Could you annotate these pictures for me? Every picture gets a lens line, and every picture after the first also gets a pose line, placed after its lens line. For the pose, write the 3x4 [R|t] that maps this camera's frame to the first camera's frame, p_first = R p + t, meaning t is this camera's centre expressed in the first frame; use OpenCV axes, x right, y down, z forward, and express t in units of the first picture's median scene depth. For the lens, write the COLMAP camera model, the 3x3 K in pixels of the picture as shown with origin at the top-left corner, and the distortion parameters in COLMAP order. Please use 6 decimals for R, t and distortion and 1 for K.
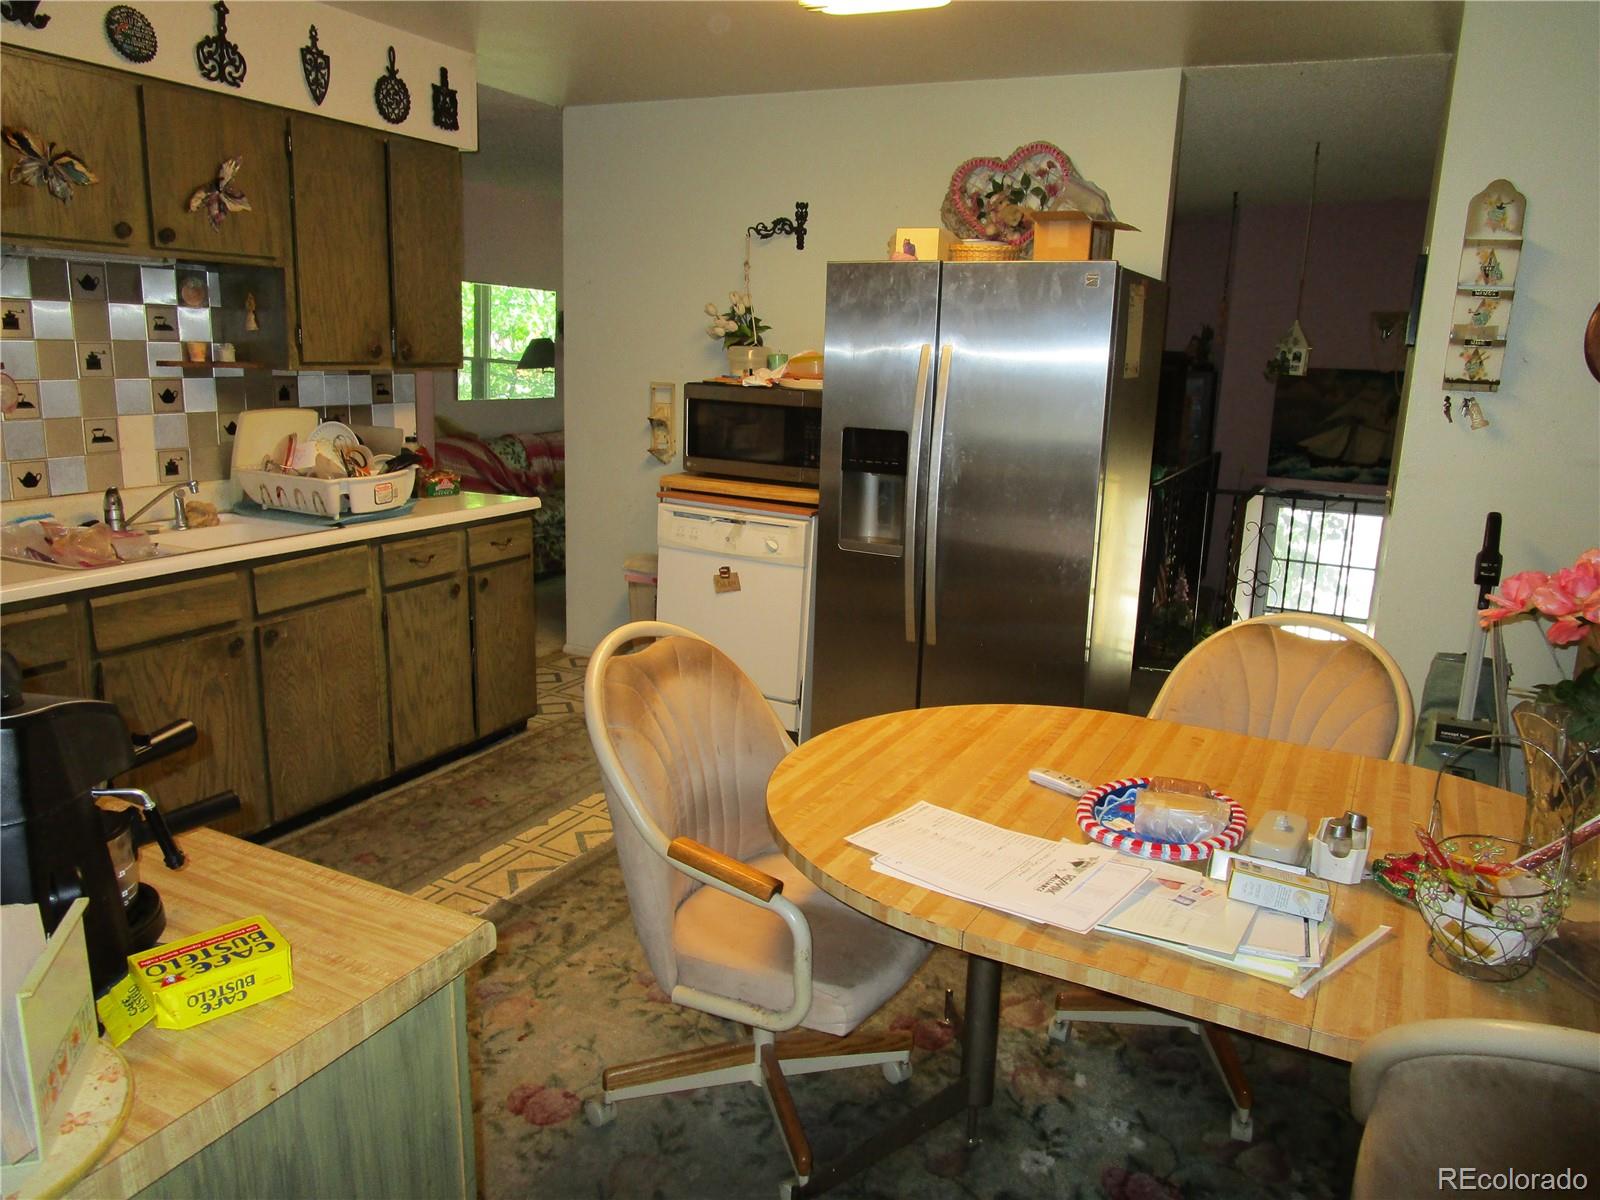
lens RADIAL K [[1143.4, 0, 802.6], [0, 1143.4, 597.2], [0, 0, 1]] dist [-0.025635, 0.001900]
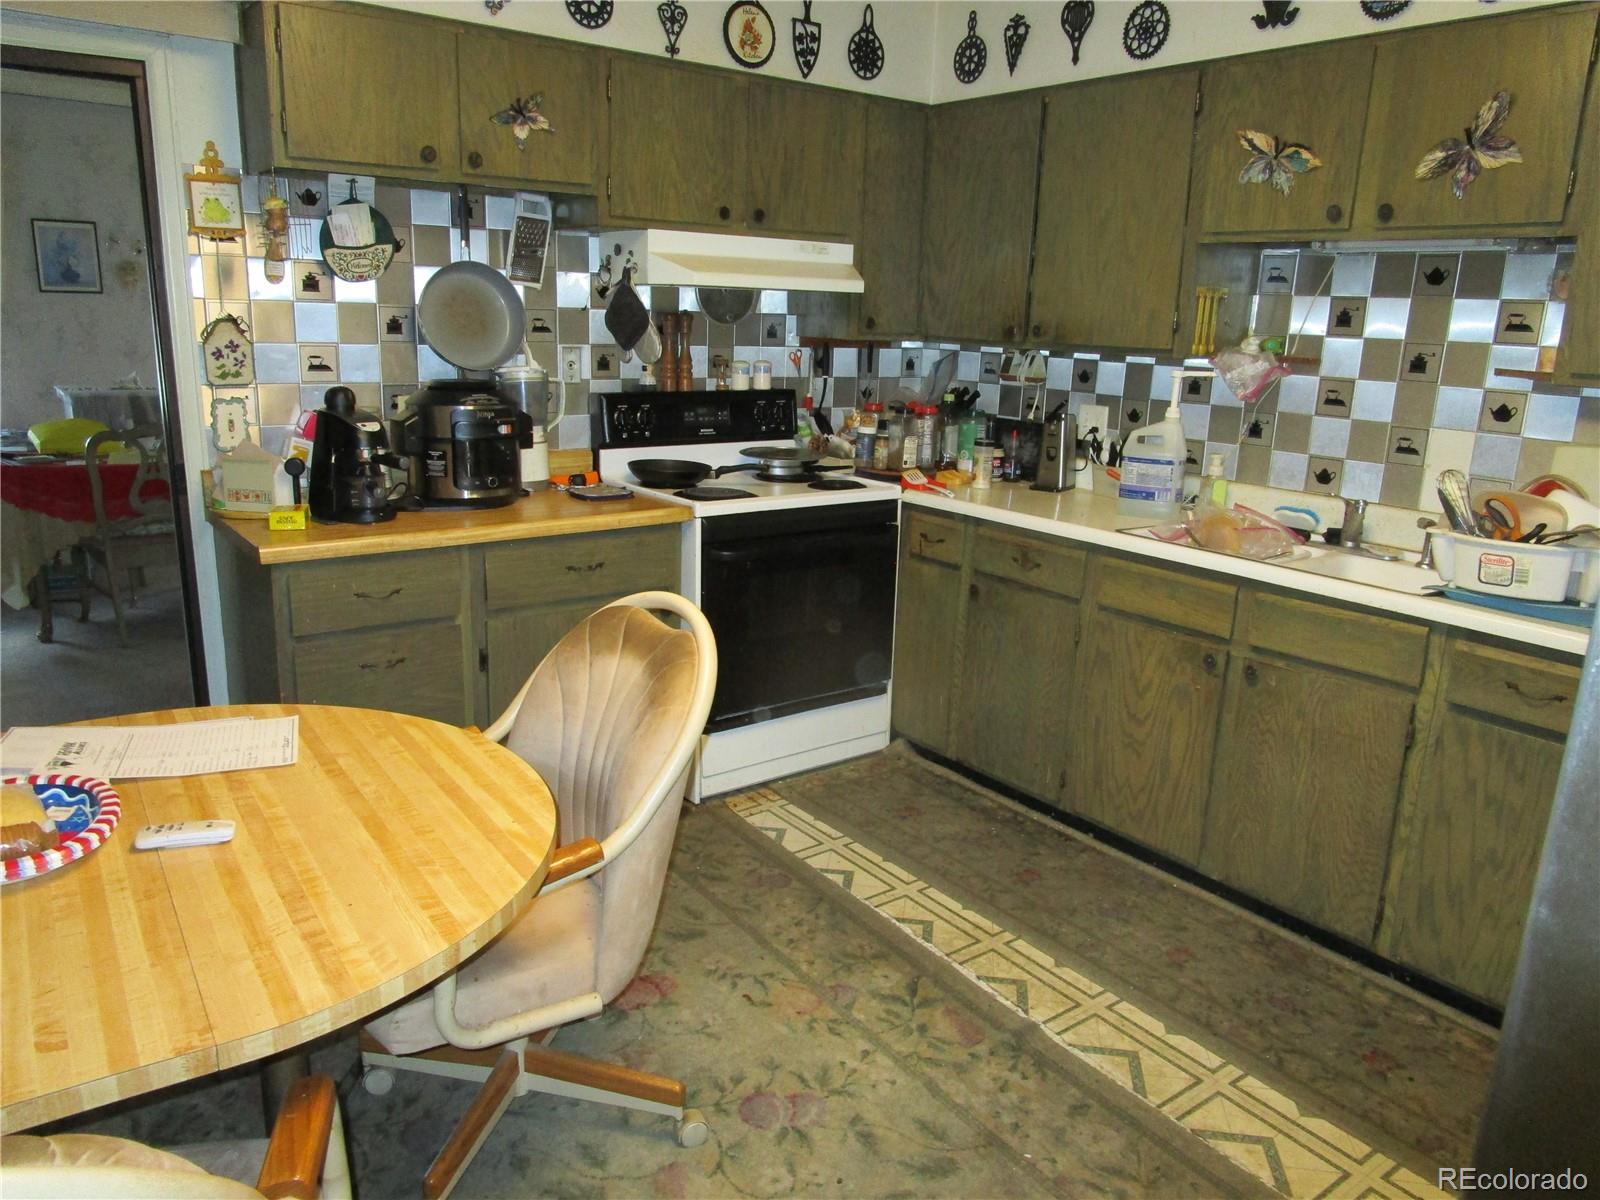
lens RADIAL K [[1143.4, 0, 801.5], [0, 1143.4, 601.7], [0, 0, 1]] dist [-0.025635, 0.001900]
pose [[-0.452213, 0.169351, -0.875685, 0.431252], [-0.243645, 0.921010, 0.303937, -0.195210], [0.857986, 0.350801, -0.375231, 1.015479]]
